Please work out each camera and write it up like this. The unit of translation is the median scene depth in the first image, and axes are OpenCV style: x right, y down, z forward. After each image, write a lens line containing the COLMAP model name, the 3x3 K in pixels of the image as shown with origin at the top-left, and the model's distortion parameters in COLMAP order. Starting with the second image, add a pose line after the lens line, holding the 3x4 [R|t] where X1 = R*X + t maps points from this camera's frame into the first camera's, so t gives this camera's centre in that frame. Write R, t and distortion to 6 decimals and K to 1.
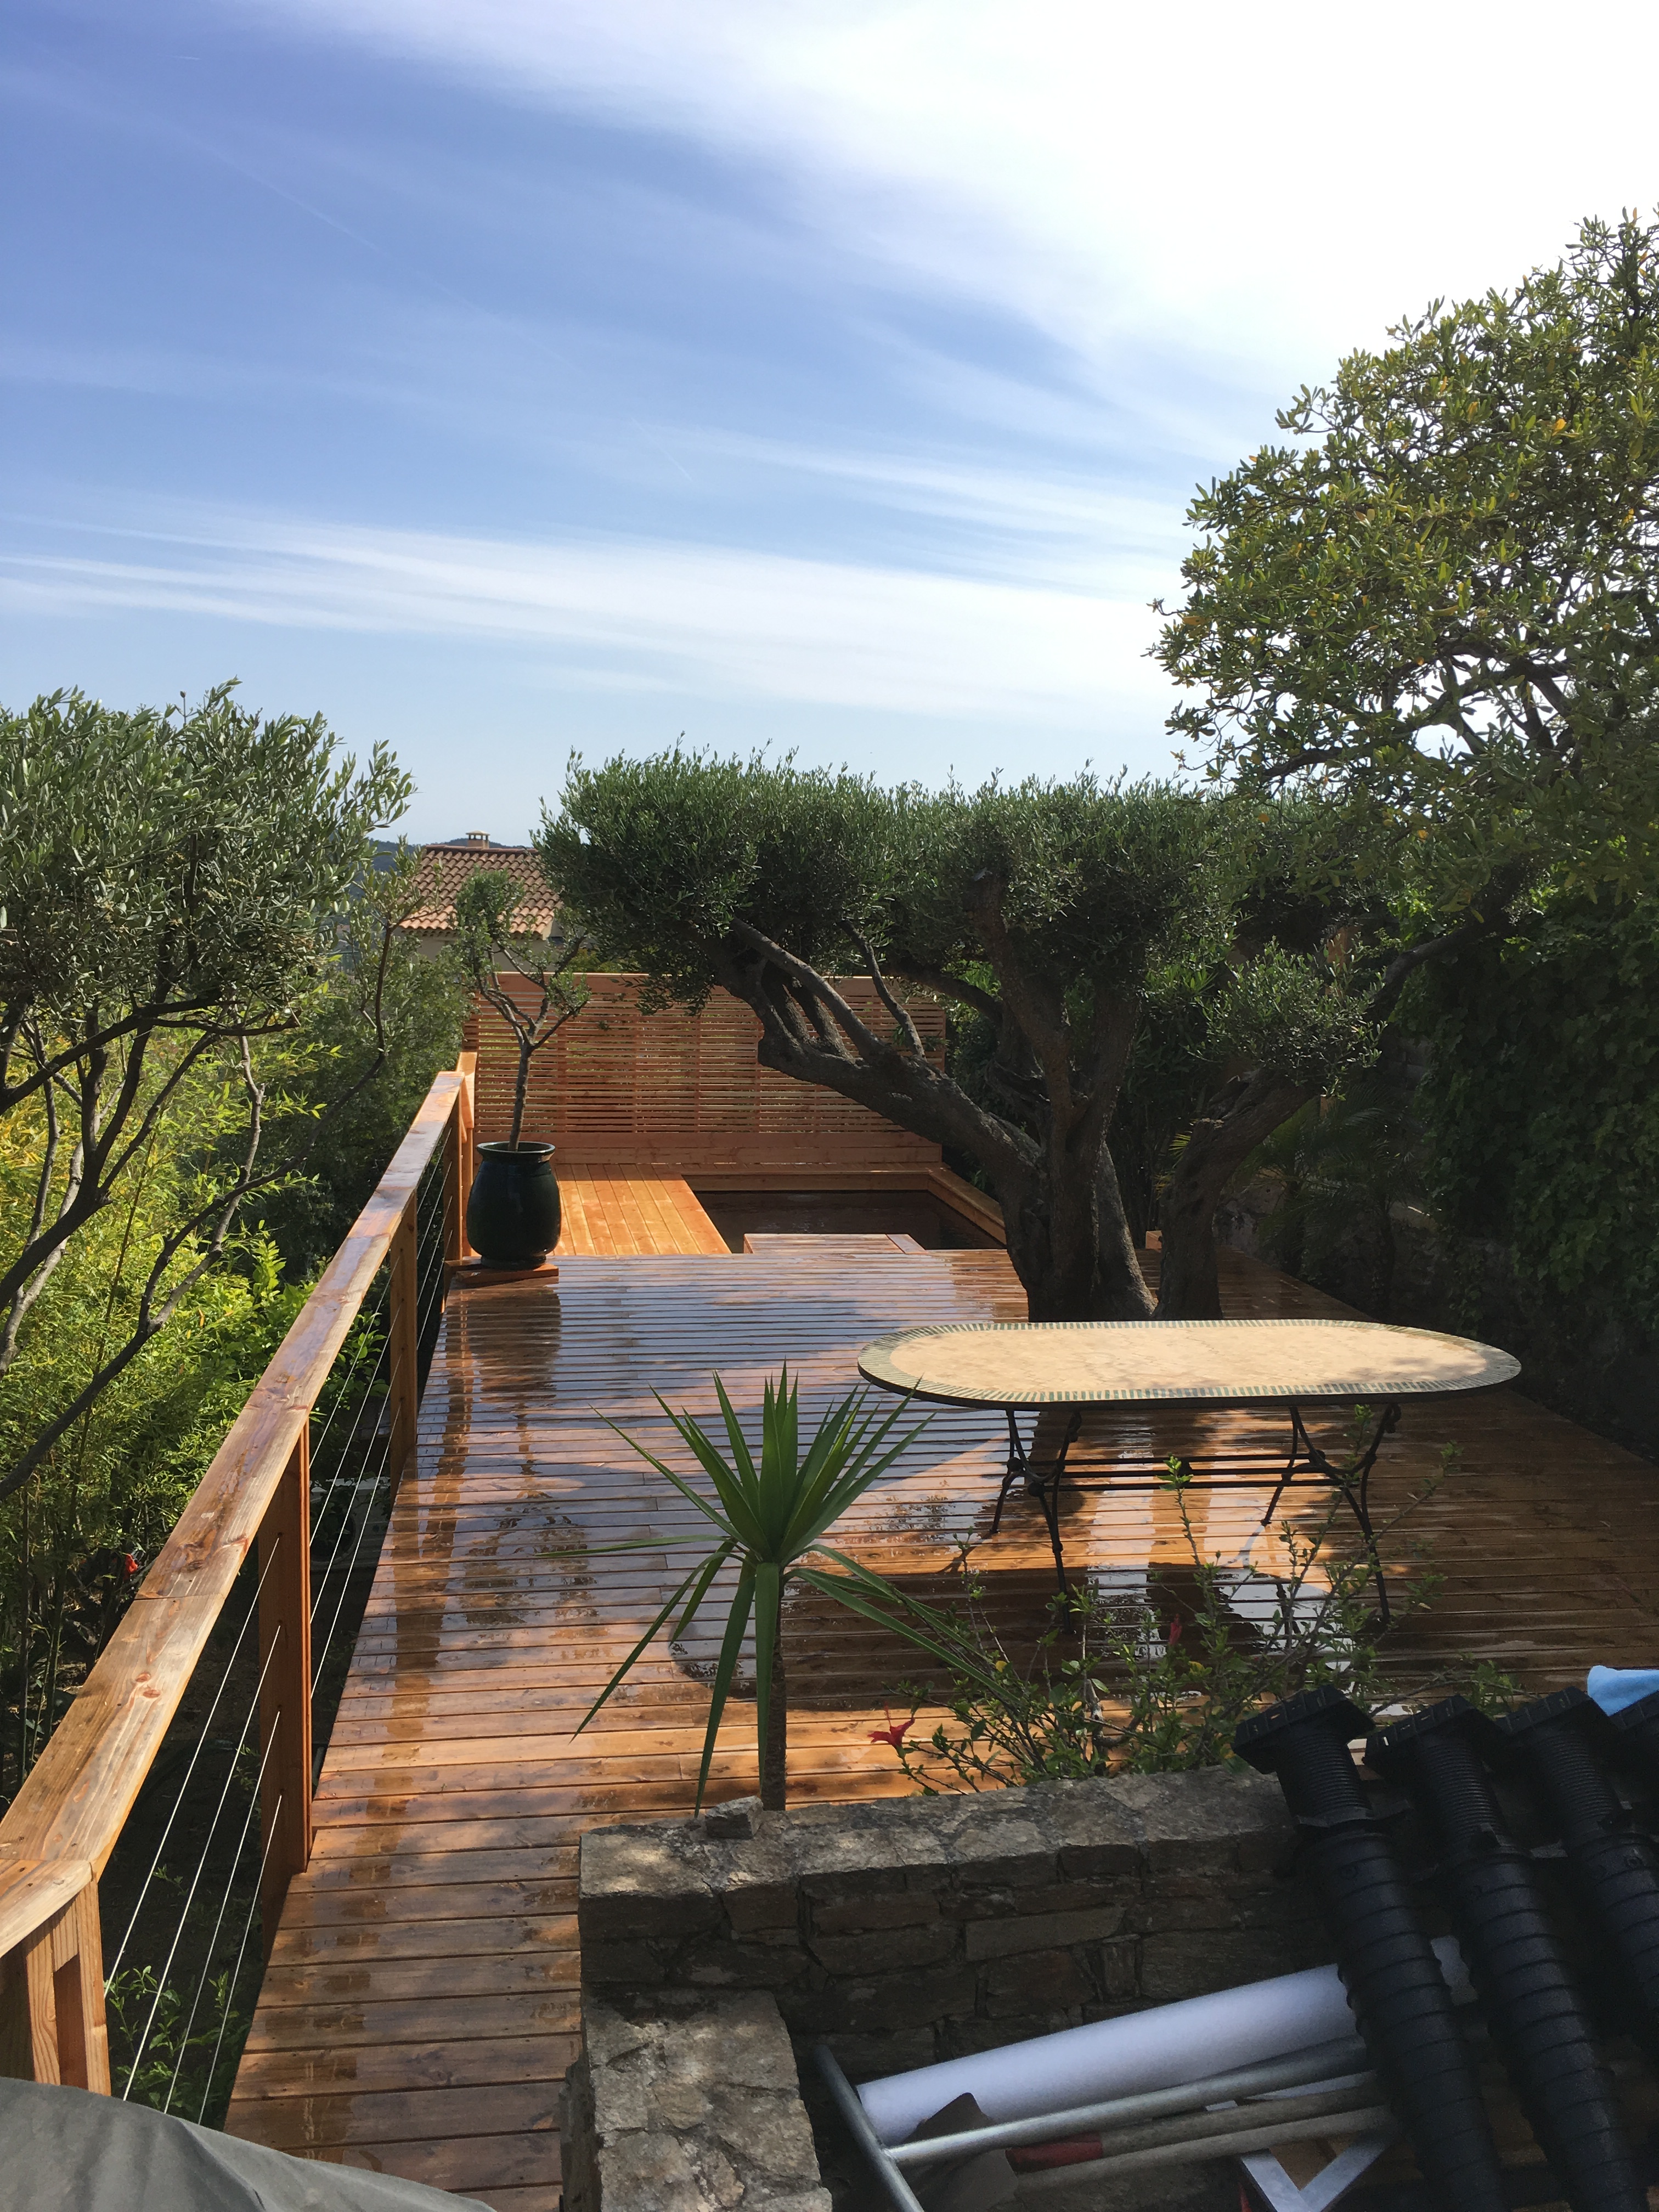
lens RADIAL K [[1882.9, 0, 798.0], [0, 1882.9, 1113.8], [0, 0, 1]] dist [0.057174, -0.077930]
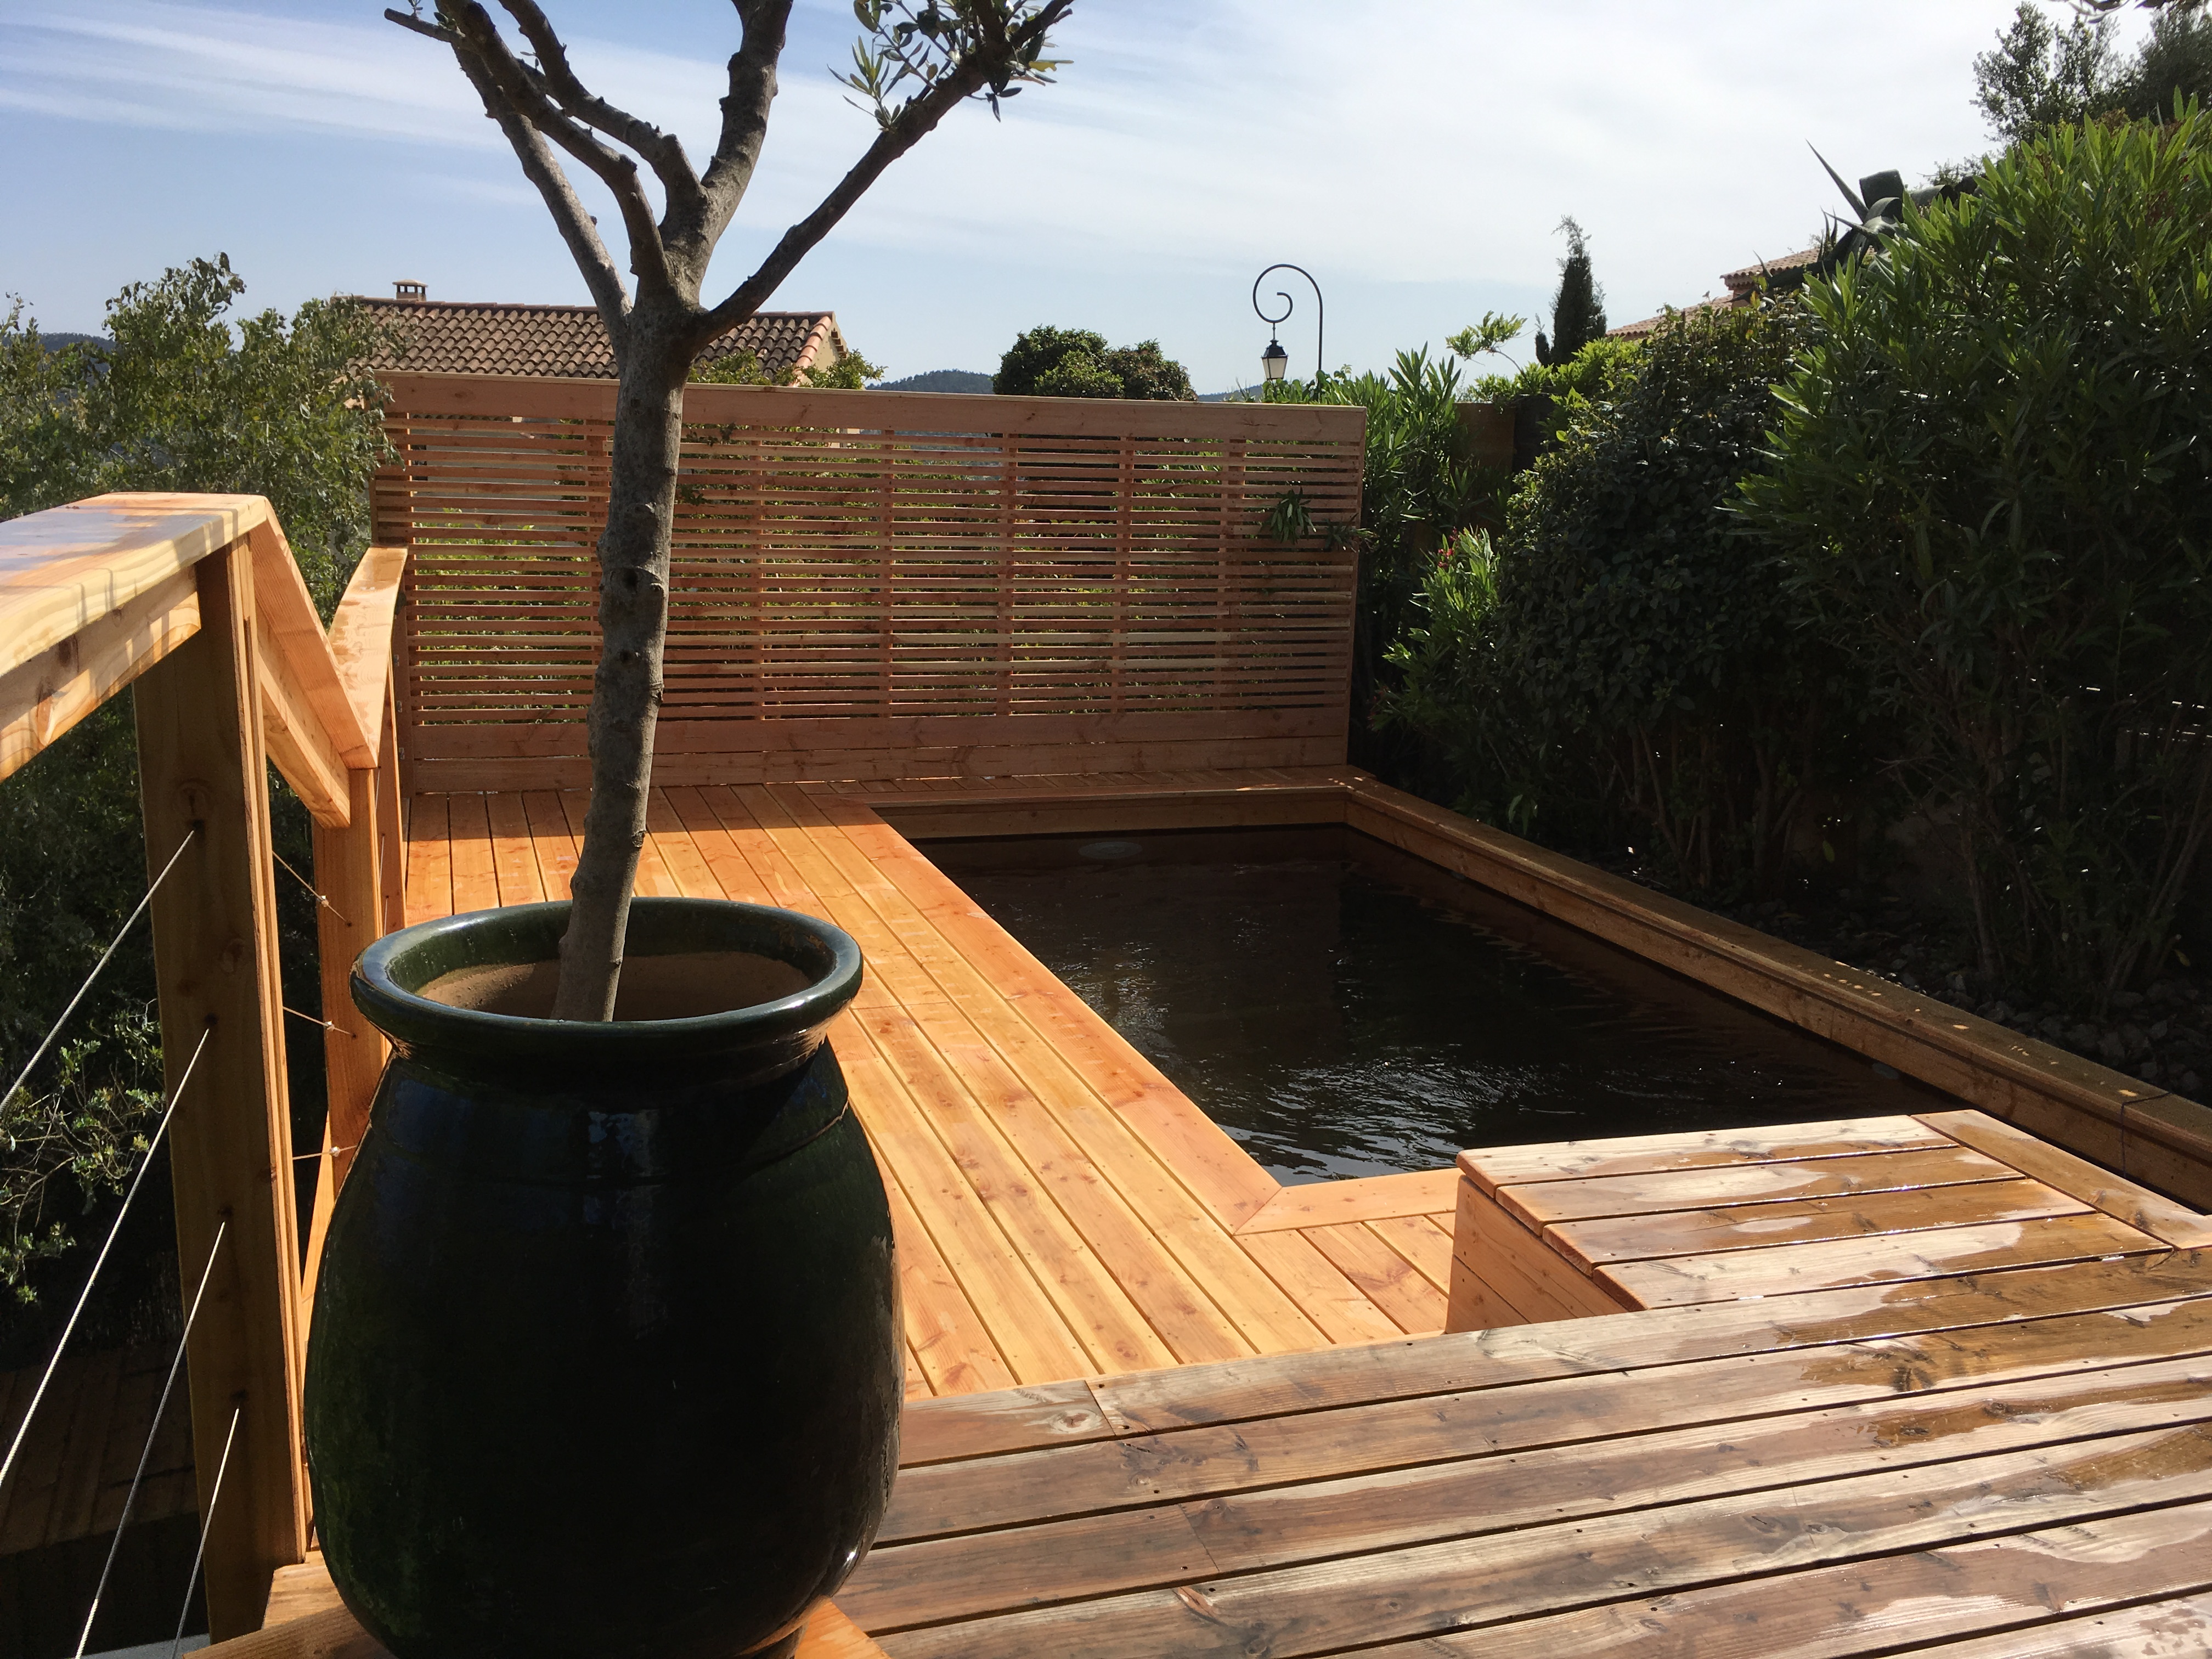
lens RADIAL K [[1905.8, 0, 1106.0], [0, 1905.8, 829.5], [0, 0, 1]] dist [0.057442, -0.006572]
pose [[0.986123, -0.026949, 0.163816, -0.188419], [0.012807, 0.996145, 0.086783, -0.008380], [-0.165523, -0.083481, 0.982666, 1.171324]]
